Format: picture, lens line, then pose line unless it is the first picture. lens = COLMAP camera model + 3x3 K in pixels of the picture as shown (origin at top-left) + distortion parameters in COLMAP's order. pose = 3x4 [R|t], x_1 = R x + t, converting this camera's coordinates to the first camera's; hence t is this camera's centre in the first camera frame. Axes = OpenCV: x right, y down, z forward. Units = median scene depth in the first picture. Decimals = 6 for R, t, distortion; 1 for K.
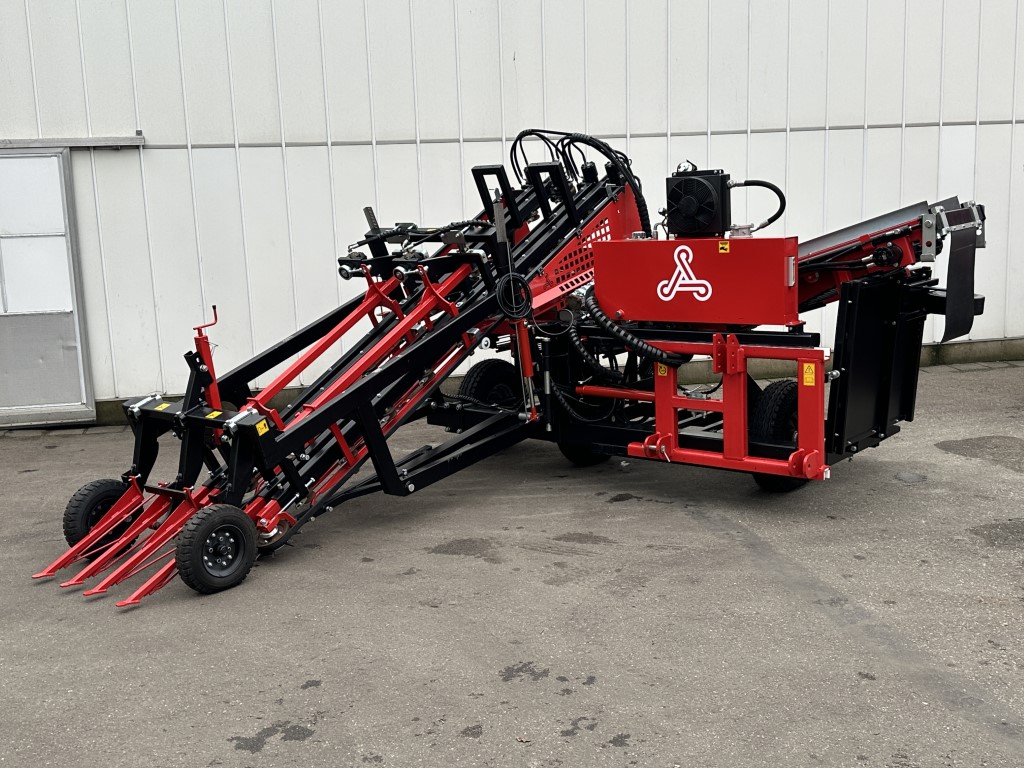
lens RADIAL K [[1129.9, 0, 506.9], [0, 1129.9, 384.0], [0, 0, 1]] dist [0.062706, 0.000000]
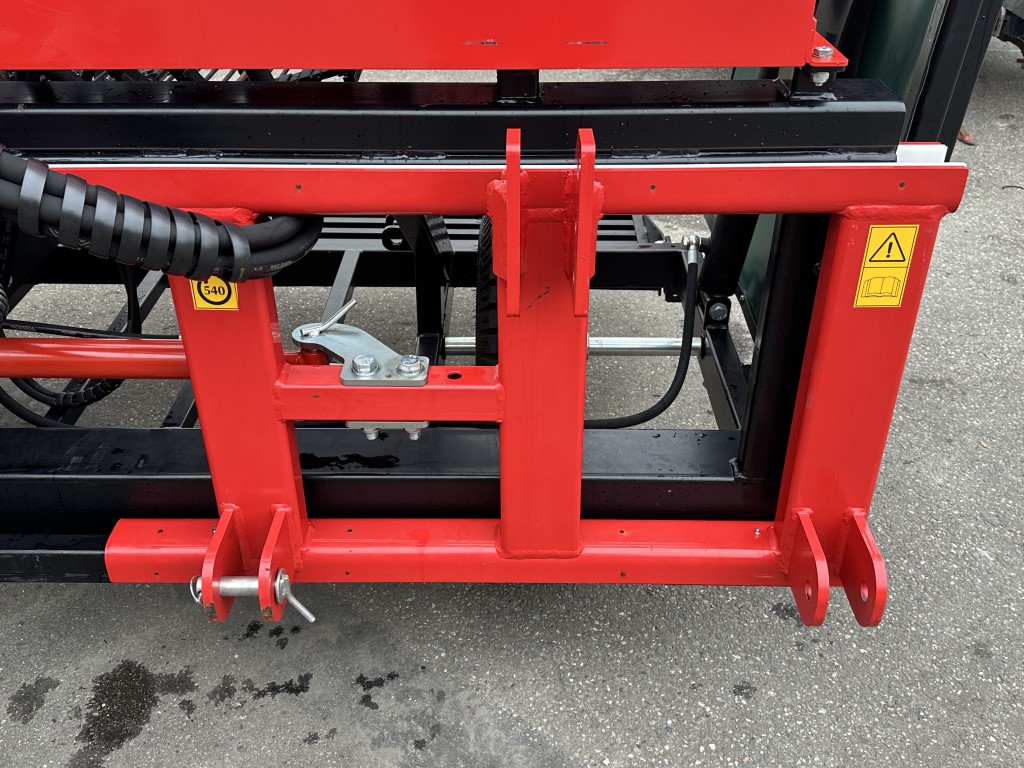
lens RADIAL K [[981.1, 0, 509.2], [0, 981.1, 381.4], [0, 0, 1]] dist [0.047155, 0.000000]
pose [[0.793702, -0.290007, 0.534727, 0.076479], [0.068448, 0.916037, 0.395209, -0.073856], [-0.604443, -0.277077, 0.746911, 0.854095]]
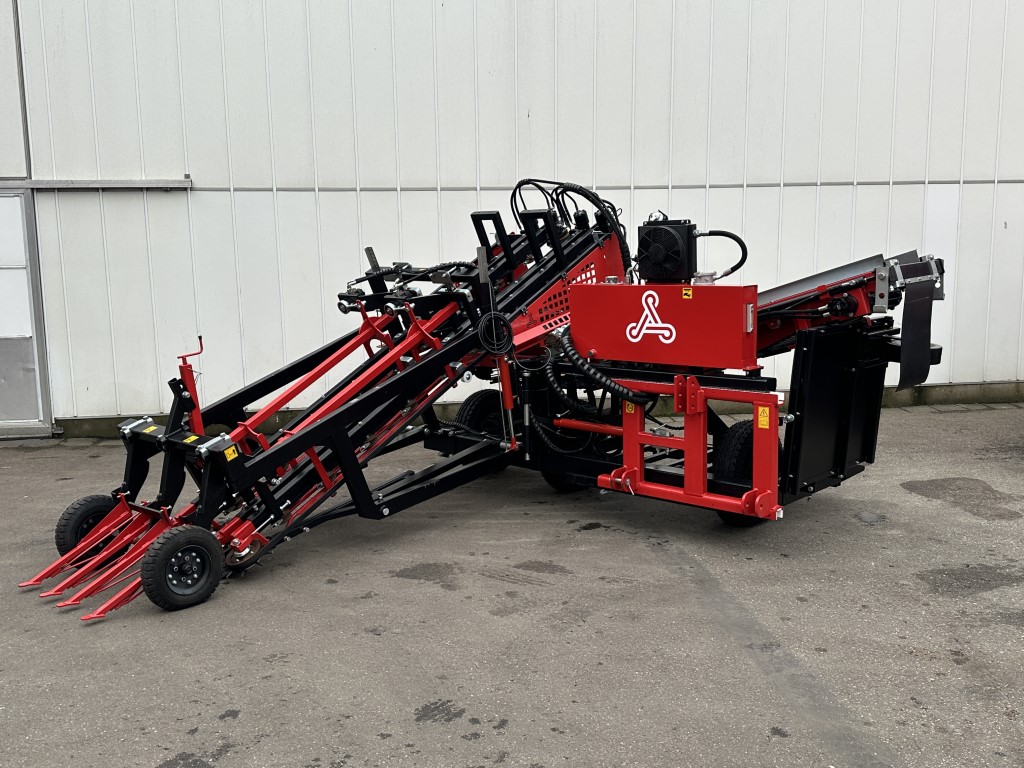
lens RADIAL K [[981.1, 0, 517.6], [0, 981.1, 379.5], [0, 0, 1]] dist [0.047155, 0.000000]
pose [[0.998197, 0.029595, -0.052219, 0.084604], [-0.030738, 0.999302, -0.021230, -0.016666], [0.051554, 0.022797, 0.998410, 0.084683]]
